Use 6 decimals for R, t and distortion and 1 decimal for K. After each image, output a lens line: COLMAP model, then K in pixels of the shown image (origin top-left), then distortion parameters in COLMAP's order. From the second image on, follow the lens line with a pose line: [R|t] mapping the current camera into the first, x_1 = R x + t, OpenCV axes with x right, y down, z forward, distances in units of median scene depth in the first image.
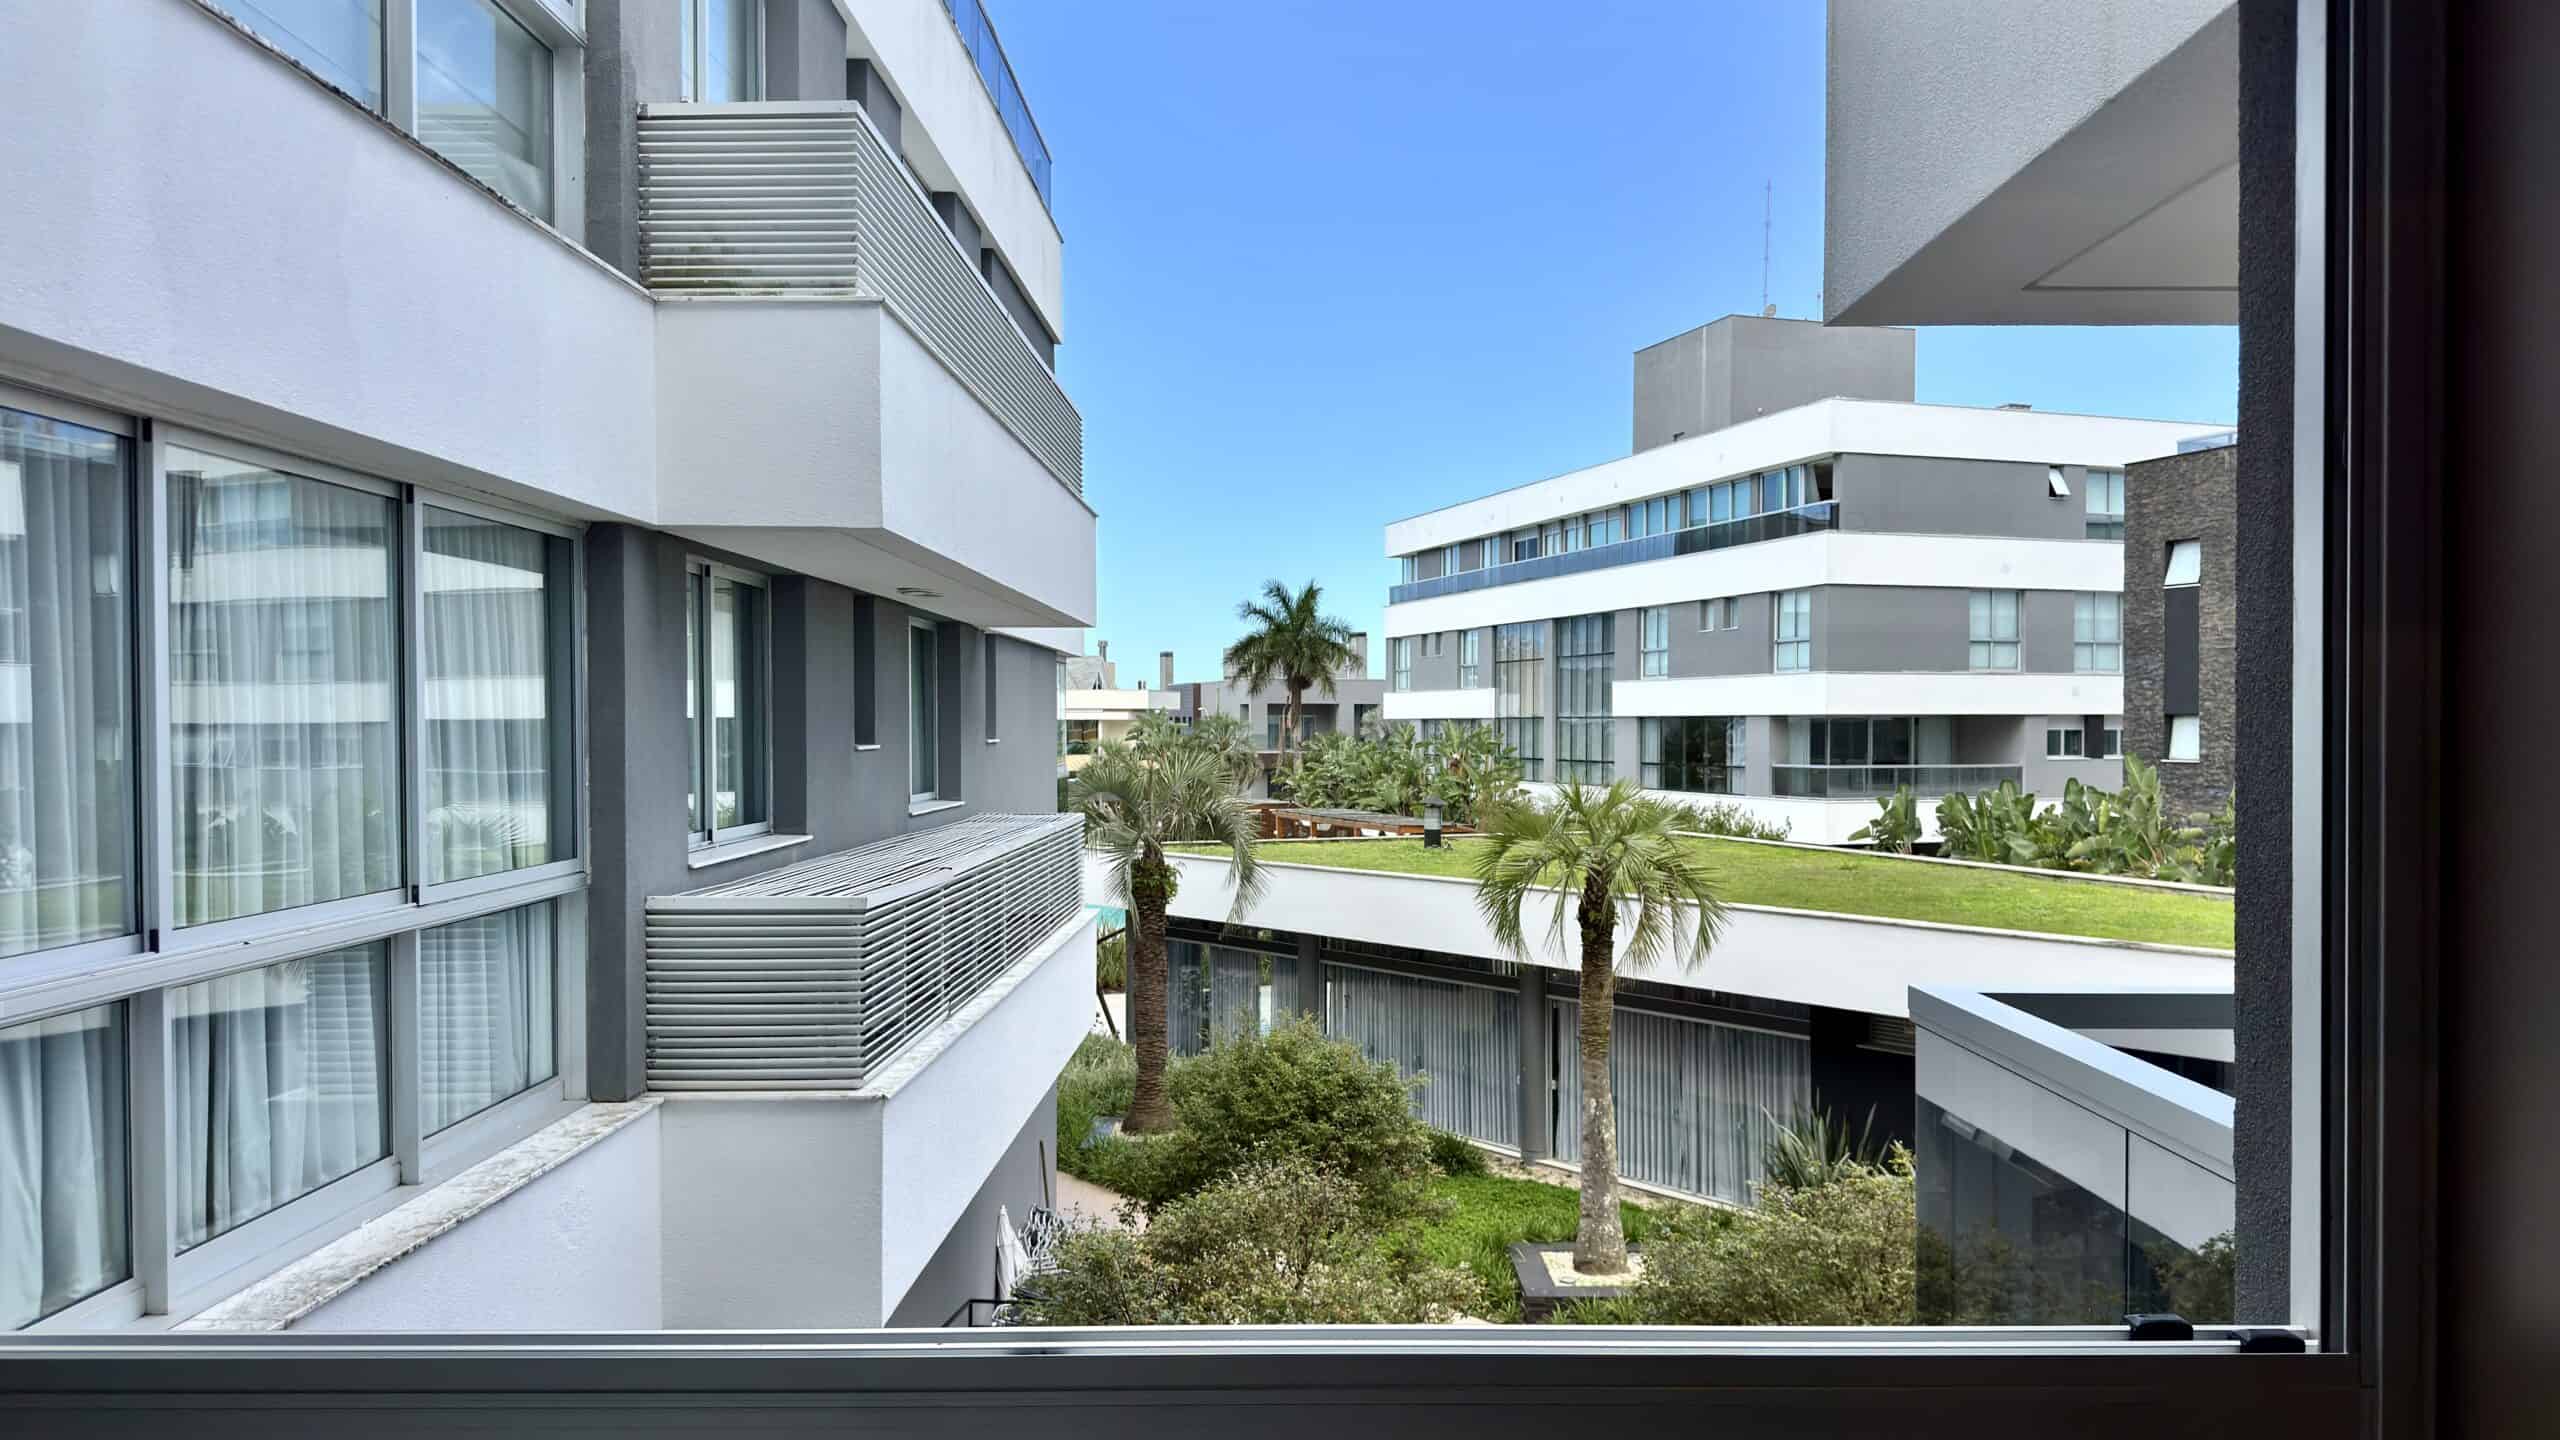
lens RADIAL K [[1768.3, 0, 1281.8], [0, 1768.3, 743.7], [0, 0, 1]] dist [0.052566, -0.006635]
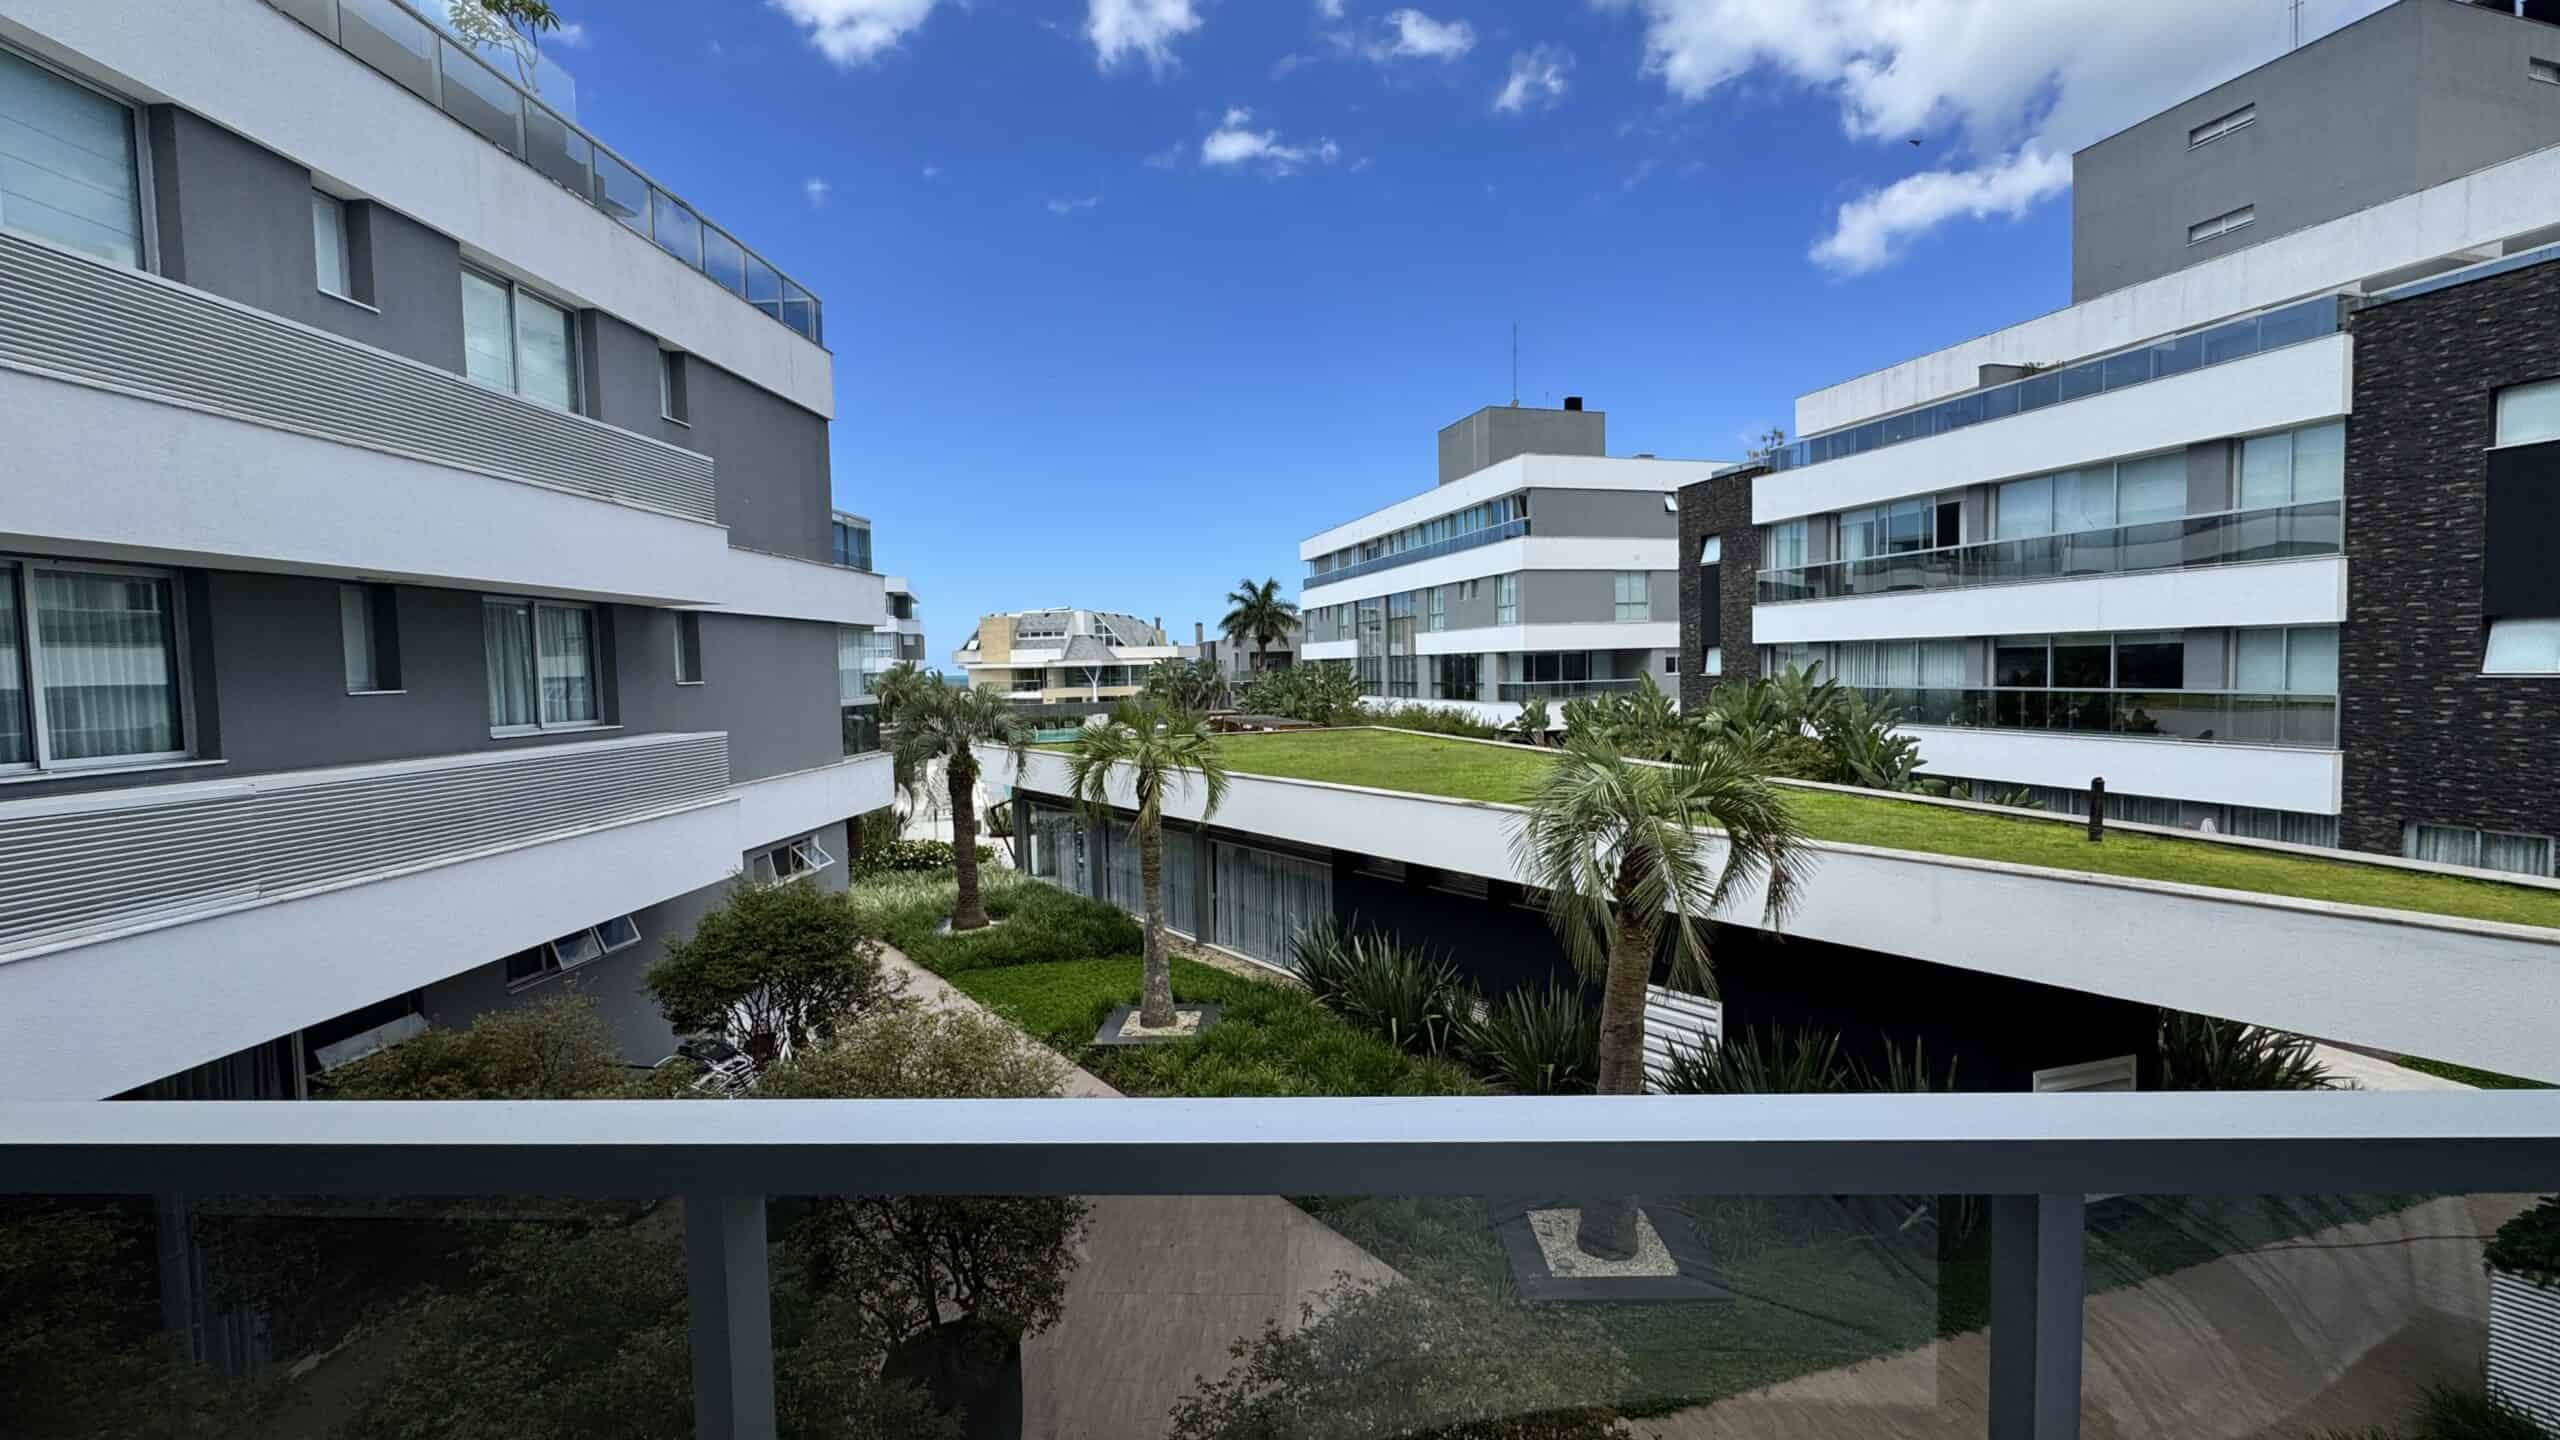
lens RADIAL K [[1026.6, 0, 1281.7], [0, 1026.6, 734.6], [0, 0, 1]] dist [-0.004329, 0.000351]
pose [[0.999051, -0.021438, -0.037920, 0.109890], [0.023586, 0.998088, 0.057133, 0.000909], [0.036623, -0.057973, 0.997646, 0.051006]]
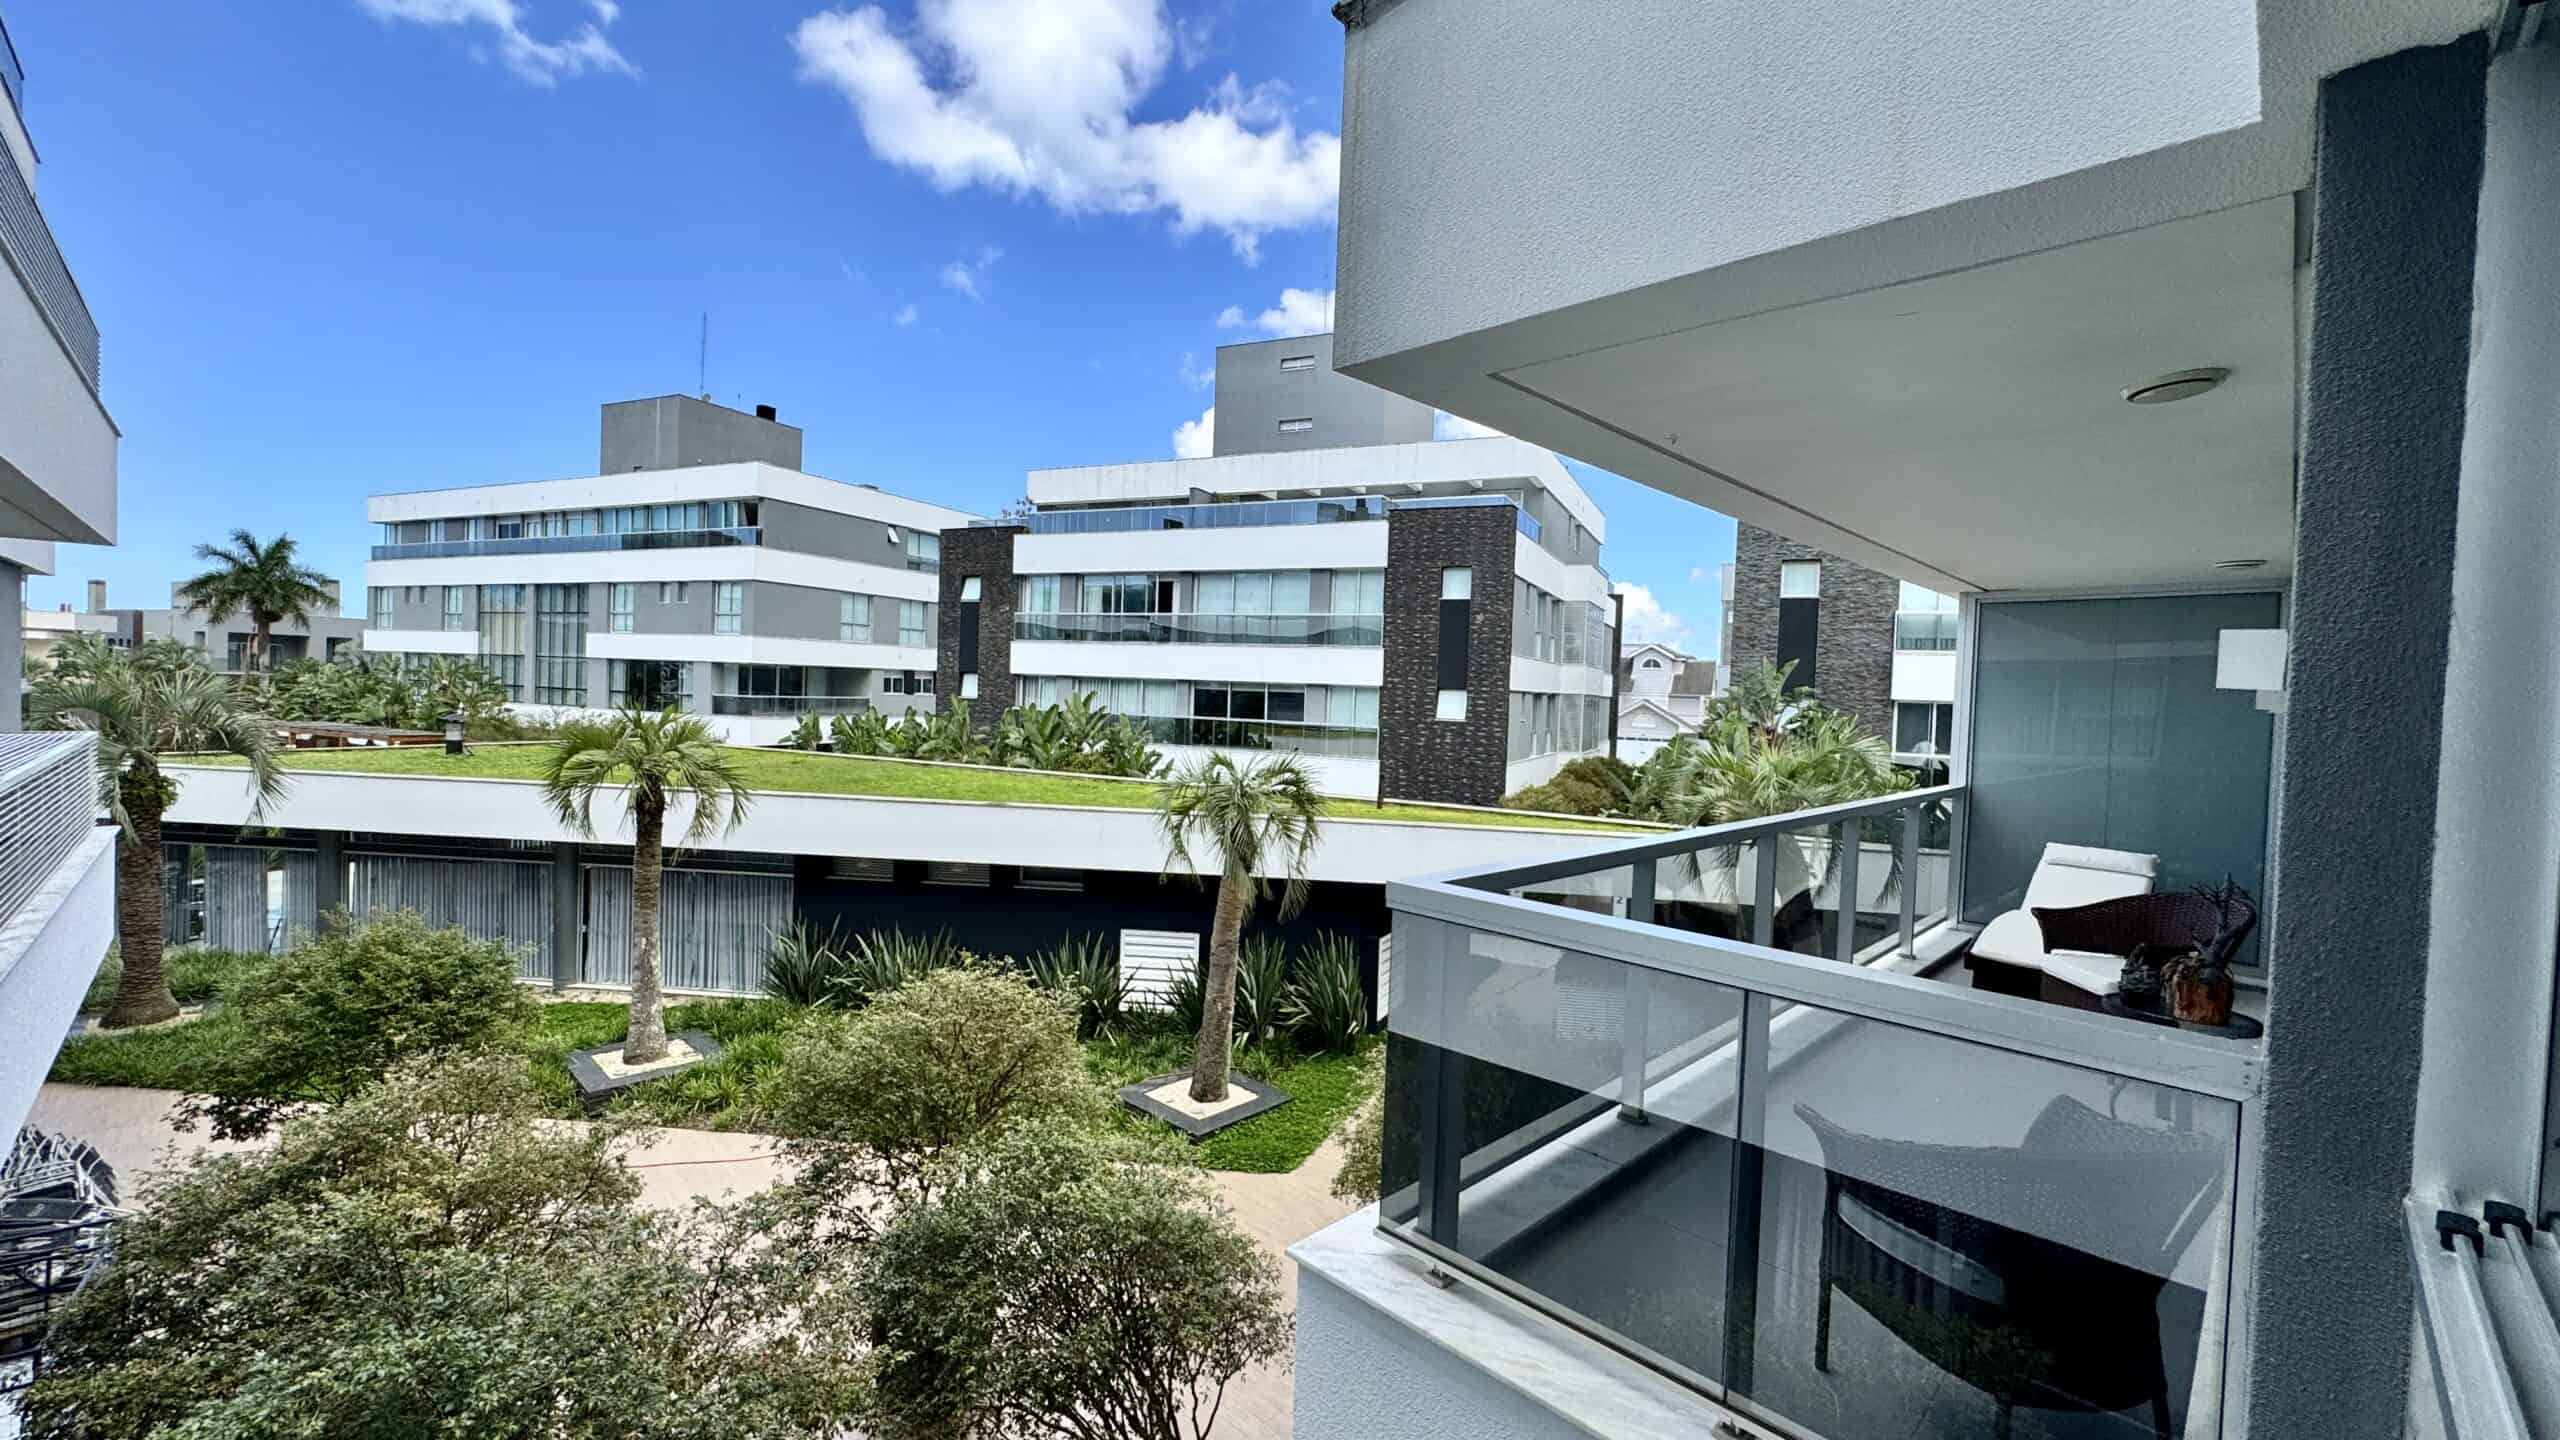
lens RADIAL K [[1026.6, 0, 1274.2], [0, 1026.6, 719.3], [0, 0, 1]] dist [-0.004329, 0.000351]
pose [[0.698037, 0.005692, 0.716039, -0.017635], [-0.029984, 0.999324, 0.021287, 0.000032], [-0.715434, -0.036329, 0.697736, 0.035696]]
